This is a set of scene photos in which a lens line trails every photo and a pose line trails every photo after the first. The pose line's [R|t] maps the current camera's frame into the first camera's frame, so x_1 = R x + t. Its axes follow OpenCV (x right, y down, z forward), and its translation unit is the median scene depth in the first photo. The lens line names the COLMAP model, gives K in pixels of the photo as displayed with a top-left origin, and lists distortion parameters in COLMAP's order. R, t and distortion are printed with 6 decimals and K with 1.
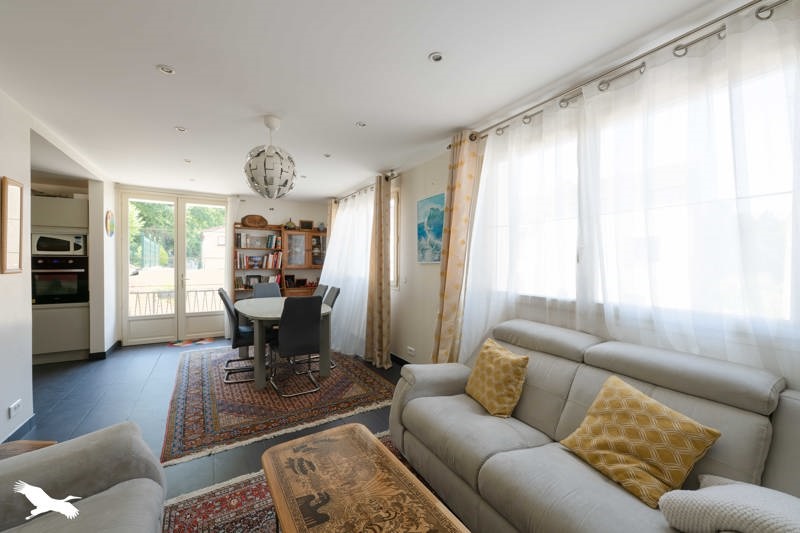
lens RADIAL K [[318.5, 0, 400.7], [0, 318.5, 264.2], [0, 0, 1]] dist [-0.000370, -0.000132]
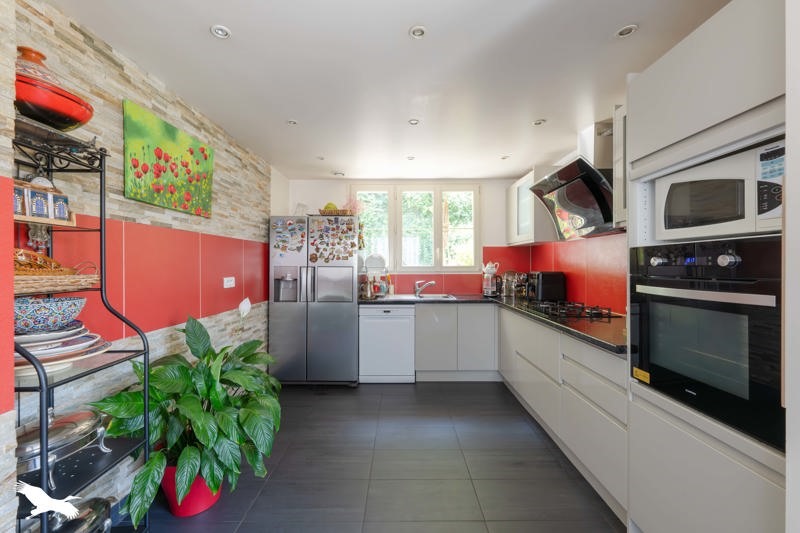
lens RADIAL K [[318.5, 0, 399.4], [0, 318.5, 264.1], [0, 0, 1]] dist [-0.000370, -0.000132]
pose [[-0.536035, 0.007684, -0.844161, -0.679814], [-0.005631, 0.999904, 0.012677, -0.006660], [0.844177, 0.011549, -0.535940, 0.908623]]
